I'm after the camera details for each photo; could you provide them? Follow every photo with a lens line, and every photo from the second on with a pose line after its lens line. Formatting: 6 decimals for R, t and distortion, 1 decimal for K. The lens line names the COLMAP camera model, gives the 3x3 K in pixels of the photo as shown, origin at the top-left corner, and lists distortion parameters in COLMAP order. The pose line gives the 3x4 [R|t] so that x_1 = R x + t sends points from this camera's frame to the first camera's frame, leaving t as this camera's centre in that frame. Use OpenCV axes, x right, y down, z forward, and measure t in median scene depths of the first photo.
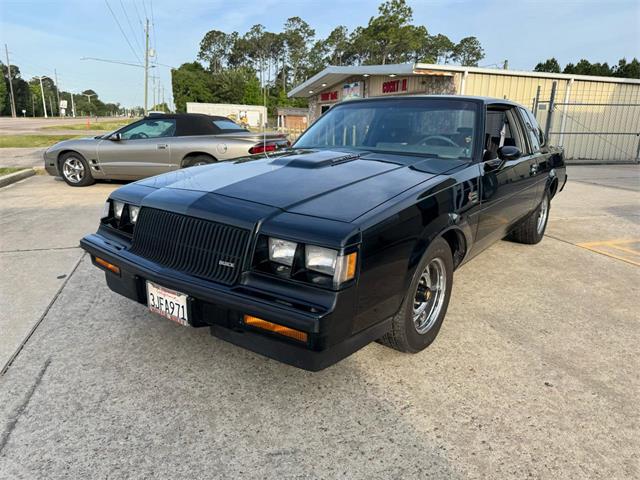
lens RADIAL K [[452.3, 0, 320.0], [0, 452.3, 240.0], [0, 0, 1]] dist [0.004324, -0.009471]
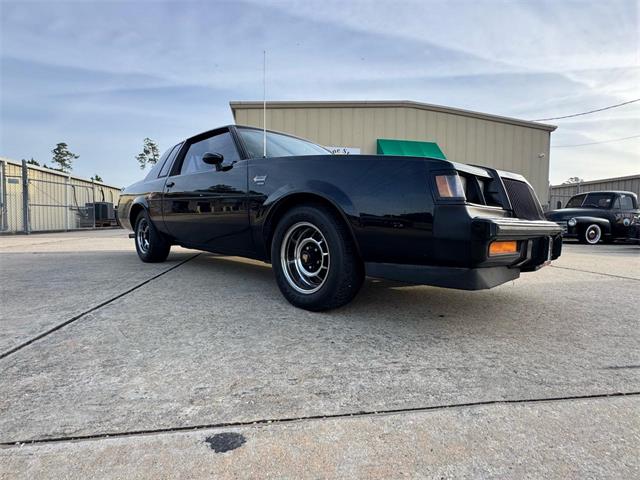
lens RADIAL K [[326.0, 0, 318.3], [0, 326.0, 238.9], [0, 0, 1]] dist [-0.001393, -0.001149]
pose [[0.129572, -0.065329, 0.989416, -0.333371], [0.239461, 0.970355, 0.032711, -0.018138], [-0.962221, 0.232688, 0.141374, 0.381342]]
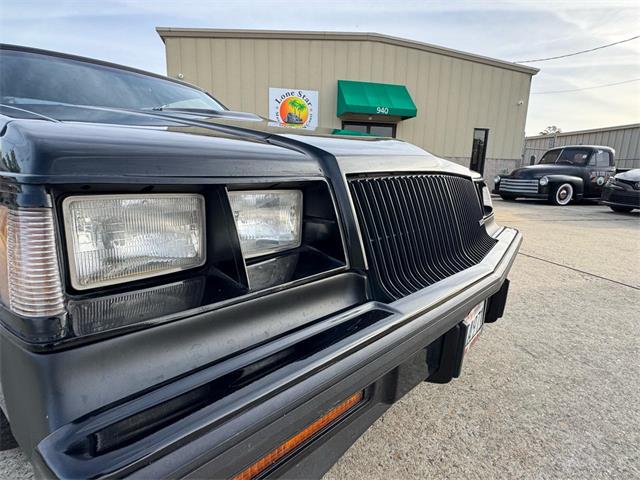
lens RADIAL K [[325.7, 0, 317.5], [0, 325.7, 239.3], [0, 0, 1]] dist [-0.000814, -0.001121]
pose [[0.069908, -0.220428, 0.972895, -0.188577], [0.236509, 0.951136, 0.198503, -0.024654], [-0.969111, 0.216222, 0.118625, 0.290875]]
